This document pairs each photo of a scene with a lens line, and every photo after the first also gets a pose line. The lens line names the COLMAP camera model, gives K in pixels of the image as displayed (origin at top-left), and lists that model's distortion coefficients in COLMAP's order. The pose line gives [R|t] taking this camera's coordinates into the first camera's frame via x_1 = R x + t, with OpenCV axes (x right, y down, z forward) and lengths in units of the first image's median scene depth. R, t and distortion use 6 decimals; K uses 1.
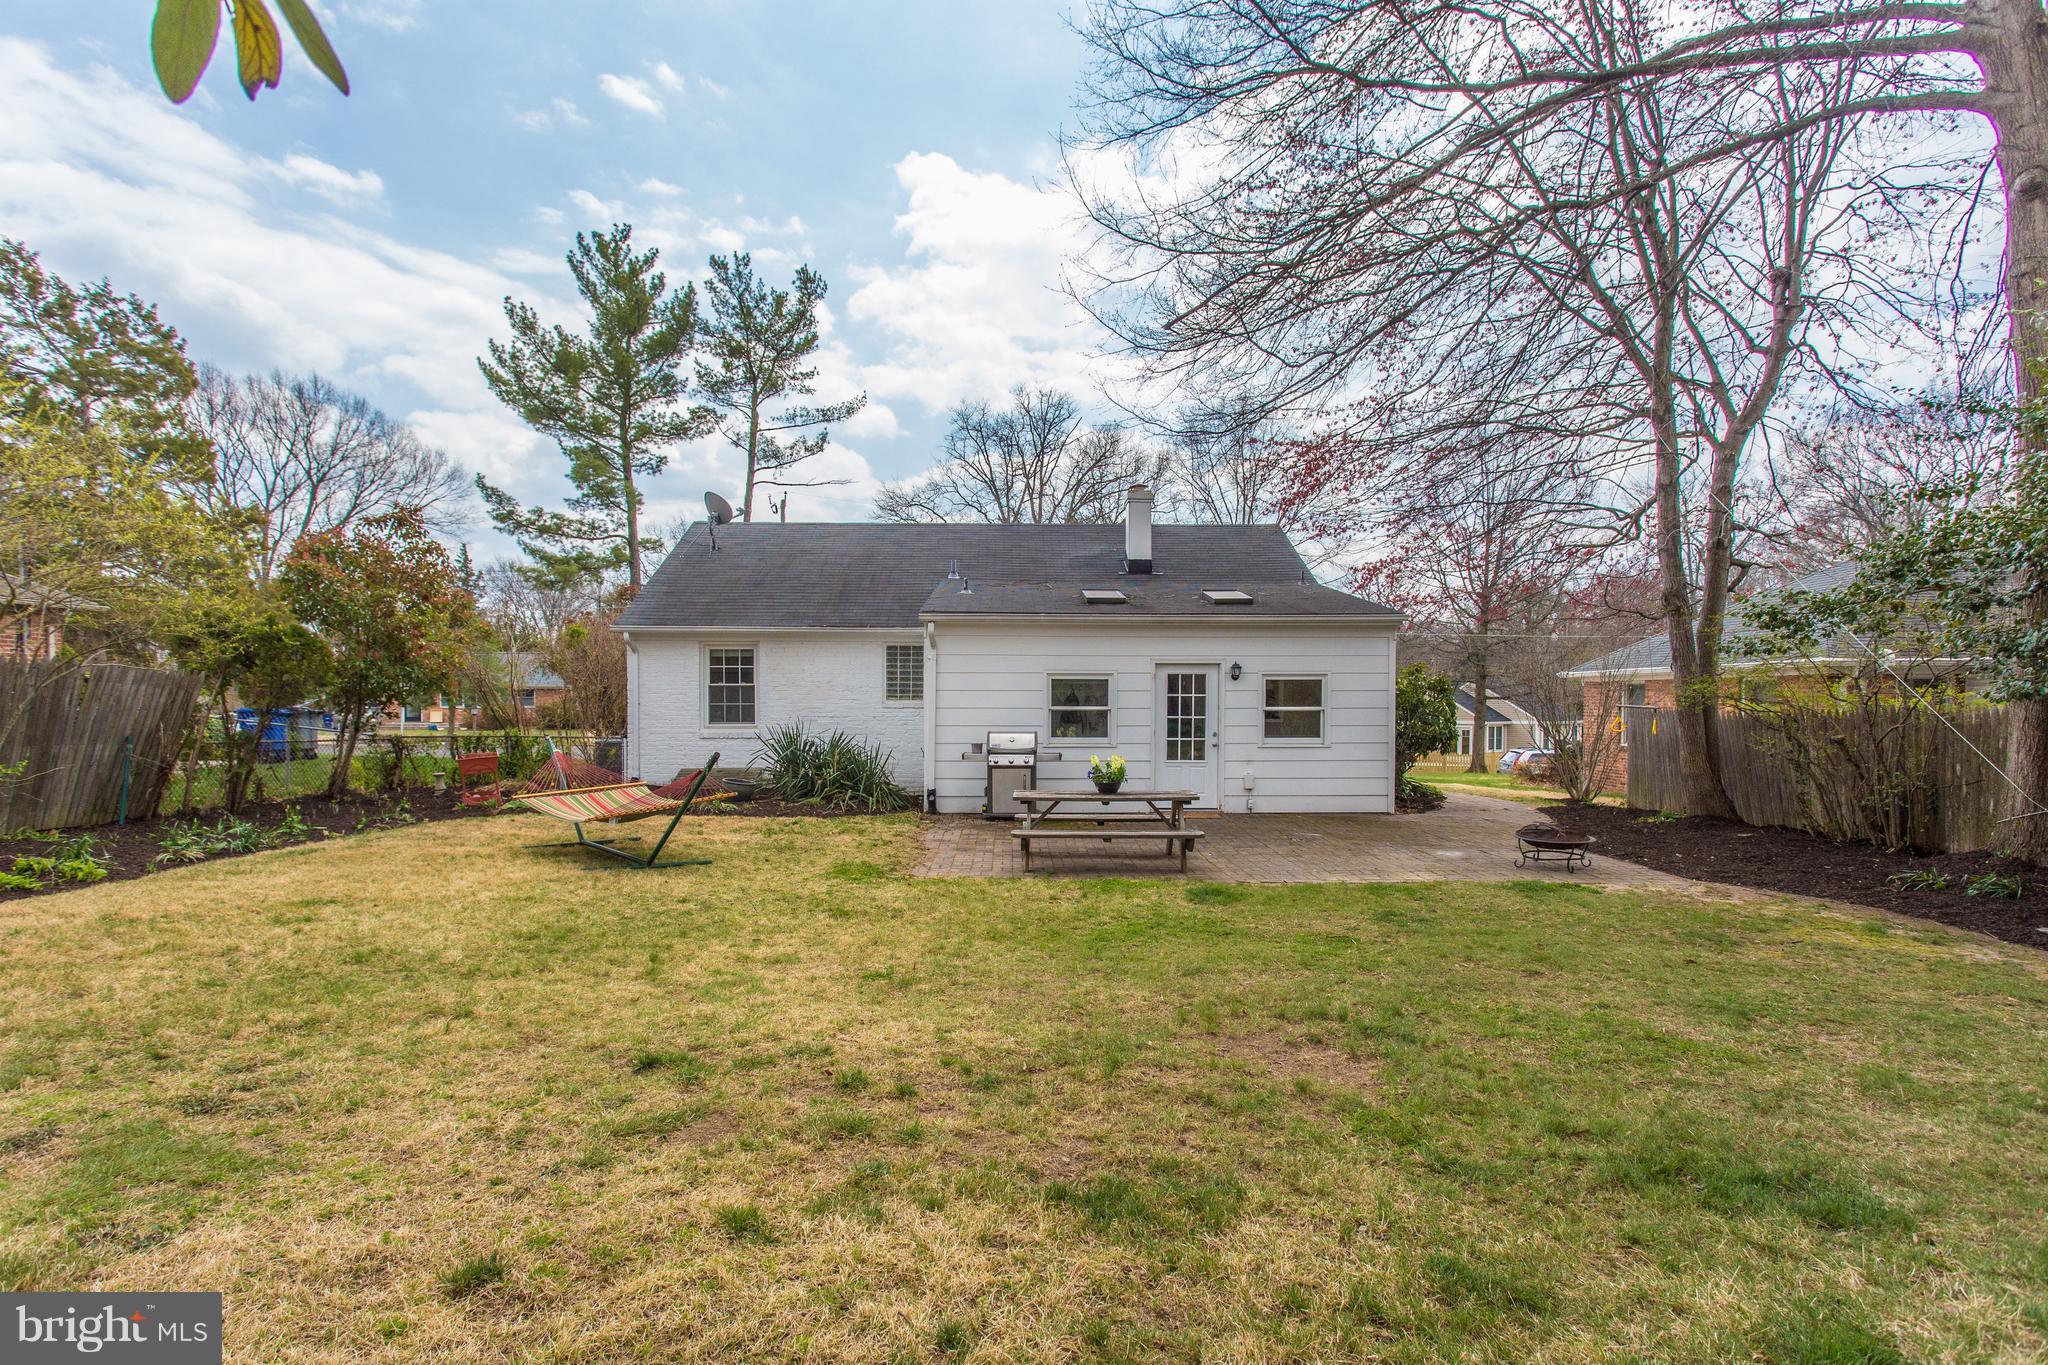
lens RADIAL K [[989.8, 0, 1023.9], [0, 989.8, 712.8], [0, 0, 1]] dist [0.029856, 0.000356]
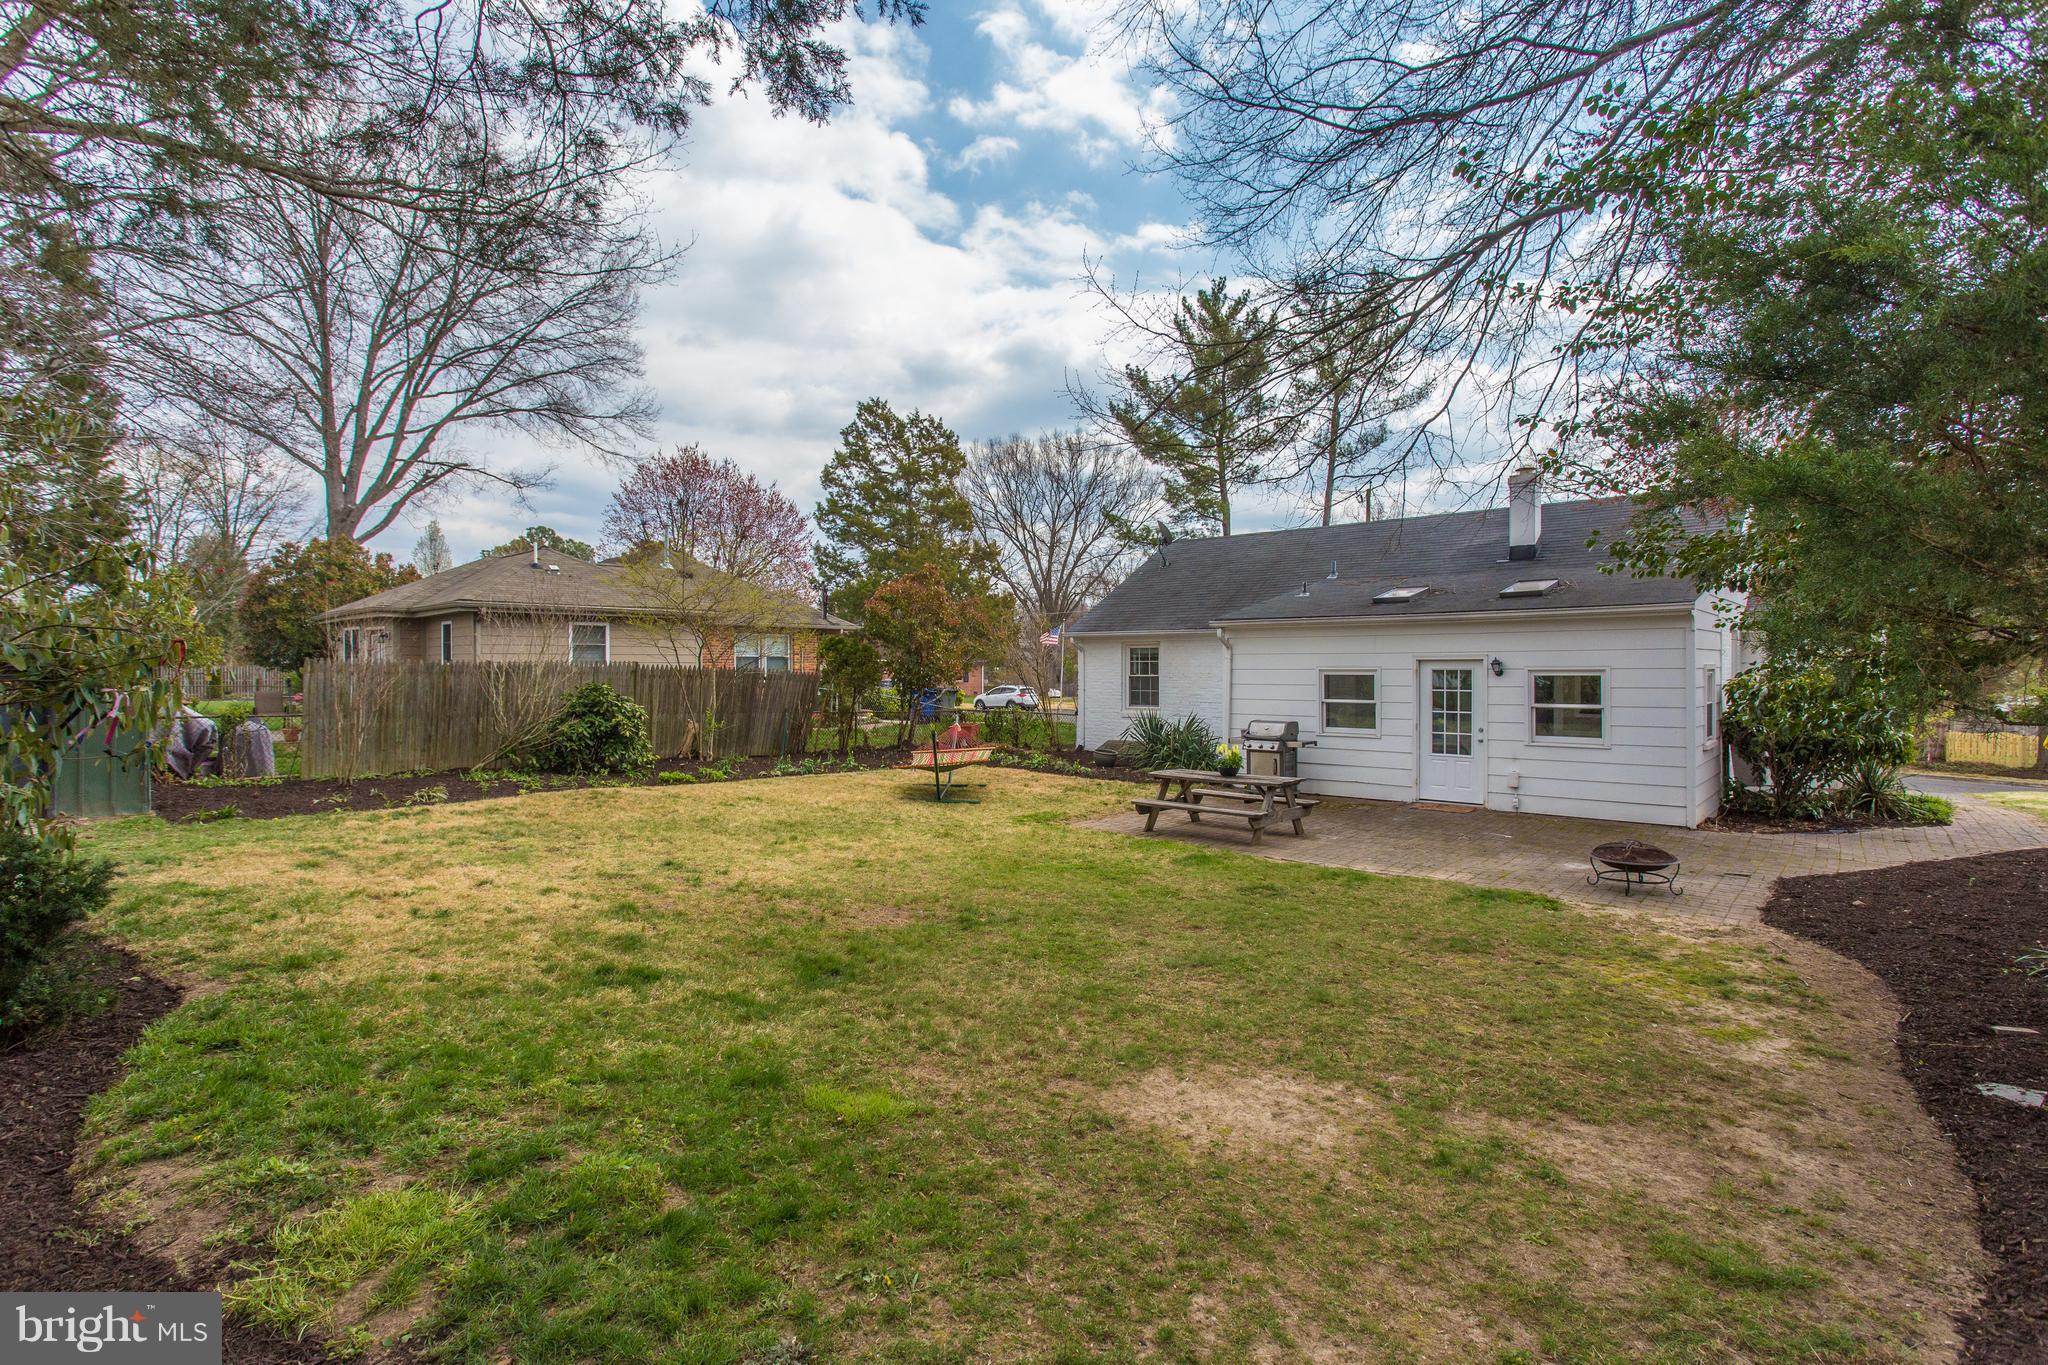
lens RADIAL K [[975.8, 0, 1017.3], [0, 975.8, 669.1], [0, 0, 1]] dist [0.004050, 0.000566]
pose [[0.755072, -0.001272, -0.655641, 0.390295], [-0.010723, 0.999840, -0.014288, -0.016646], [0.655554, 0.017819, 0.754938, -0.041043]]
